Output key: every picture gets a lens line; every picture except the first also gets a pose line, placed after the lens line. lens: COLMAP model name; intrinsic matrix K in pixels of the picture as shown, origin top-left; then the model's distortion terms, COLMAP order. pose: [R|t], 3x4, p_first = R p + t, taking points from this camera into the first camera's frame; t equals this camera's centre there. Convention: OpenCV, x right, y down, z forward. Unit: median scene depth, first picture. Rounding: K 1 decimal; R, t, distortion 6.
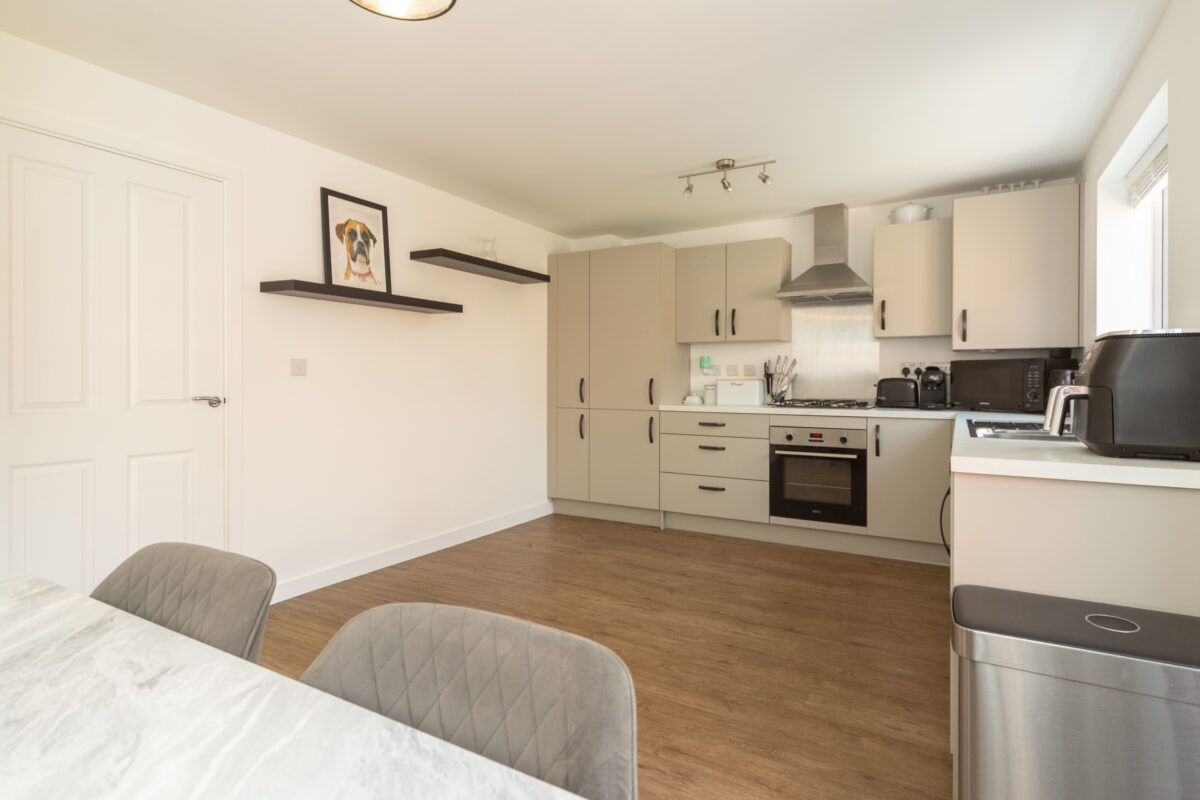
lens RADIAL K [[608.7, 0, 601.5], [0, 608.7, 380.5], [0, 0, 1]] dist [0.002084, -0.000004]
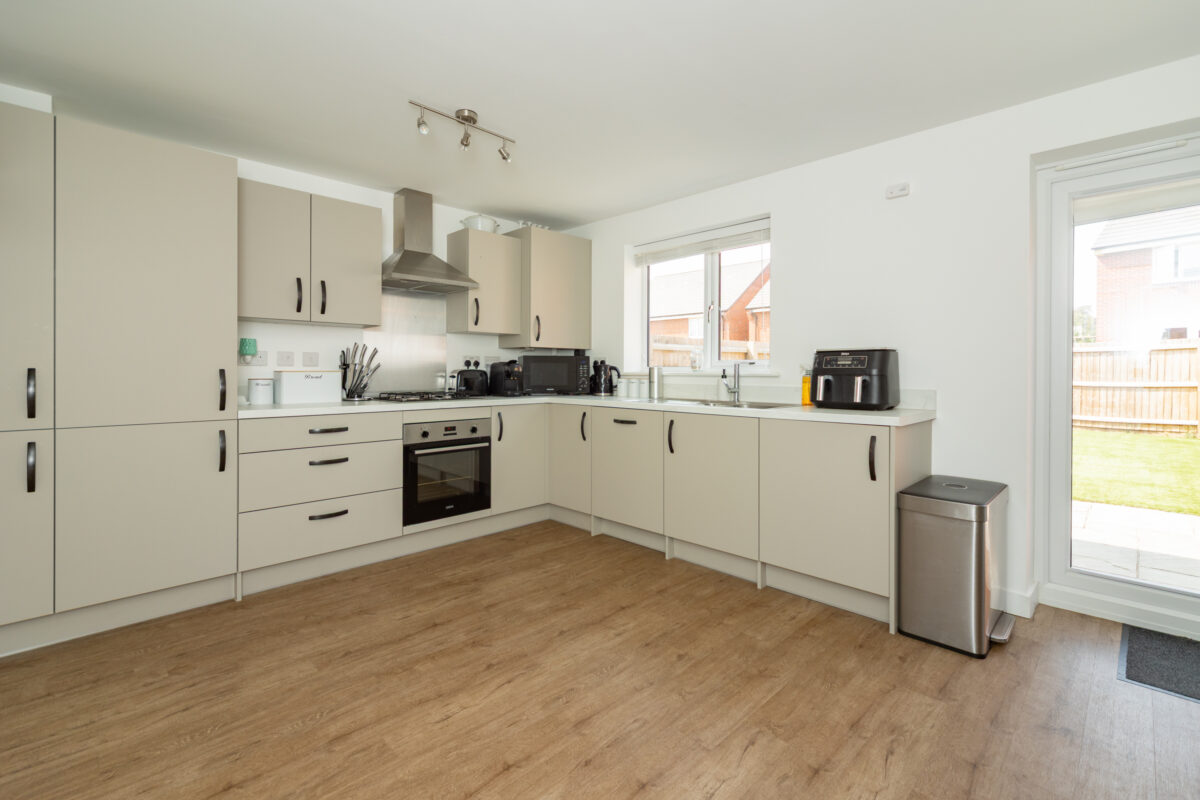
lens RADIAL K [[534.0, 0, 596.9], [0, 534.0, 372.9], [0, 0, 1]] dist [0.003011, 0.000545]
pose [[0.252776, -0.004997, 0.967512, -0.445985], [0.000303, 0.999987, 0.005086, -0.003275], [-0.967525, -0.000993, 0.252774, 0.603823]]
